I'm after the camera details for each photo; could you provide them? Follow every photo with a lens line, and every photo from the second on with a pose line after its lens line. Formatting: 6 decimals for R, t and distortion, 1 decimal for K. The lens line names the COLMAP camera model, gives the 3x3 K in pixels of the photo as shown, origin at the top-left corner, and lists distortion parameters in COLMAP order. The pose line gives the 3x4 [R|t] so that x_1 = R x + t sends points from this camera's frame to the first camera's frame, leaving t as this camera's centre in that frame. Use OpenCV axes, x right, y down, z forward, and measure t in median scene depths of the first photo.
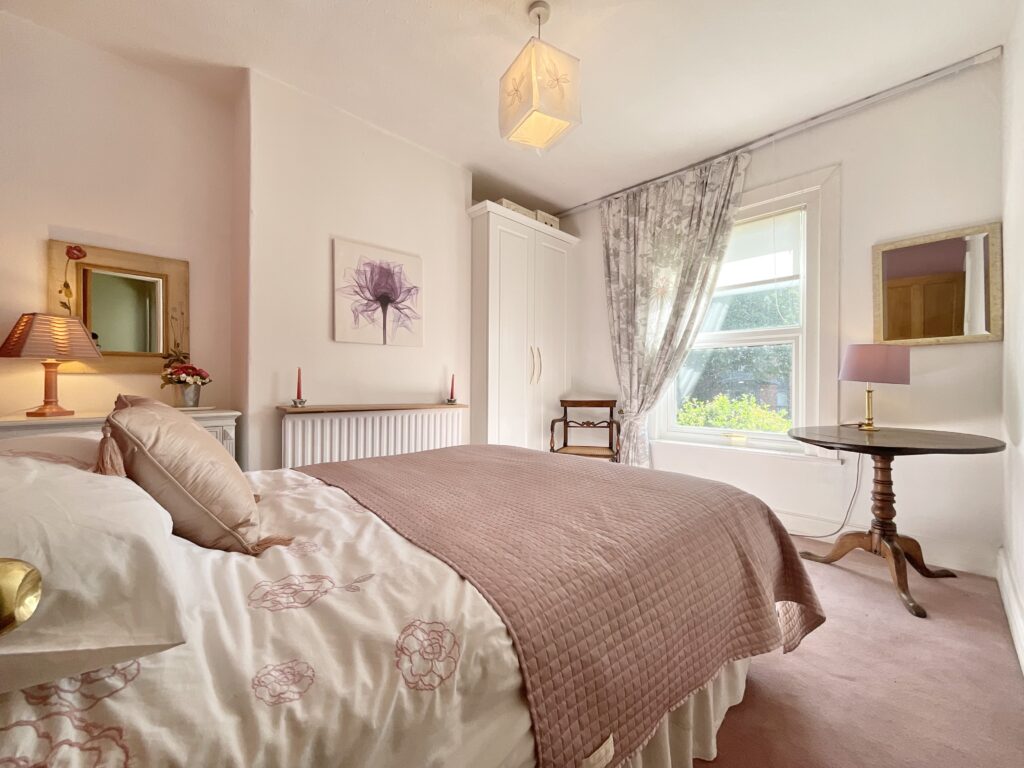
lens RADIAL K [[413.5, 0, 512.6], [0, 413.5, 383.3], [0, 0, 1]] dist [0.001770, -0.000063]
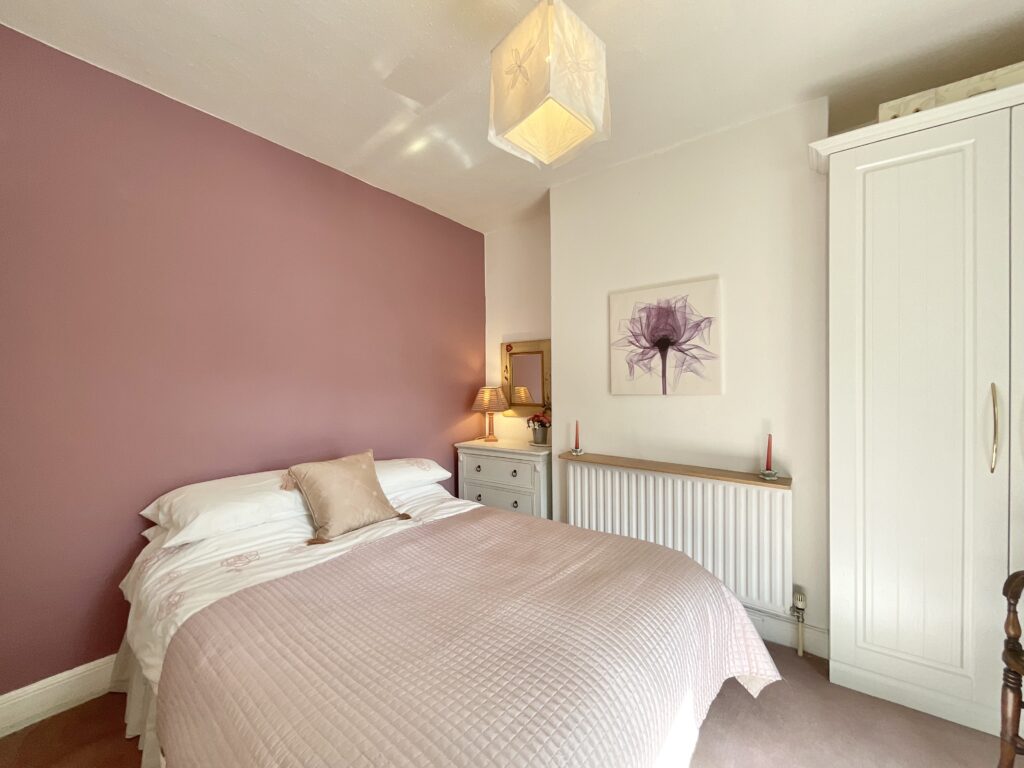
lens RADIAL K [[413.5, 0, 512.7], [0, 413.5, 386.0], [0, 0, 1]] dist [0.001770, -0.000063]
pose [[0.154156, 0.001527, -0.988045, 0.513864], [0.005098, 0.999984, 0.002341, -0.119015], [0.988033, -0.005398, 0.154146, 0.562558]]
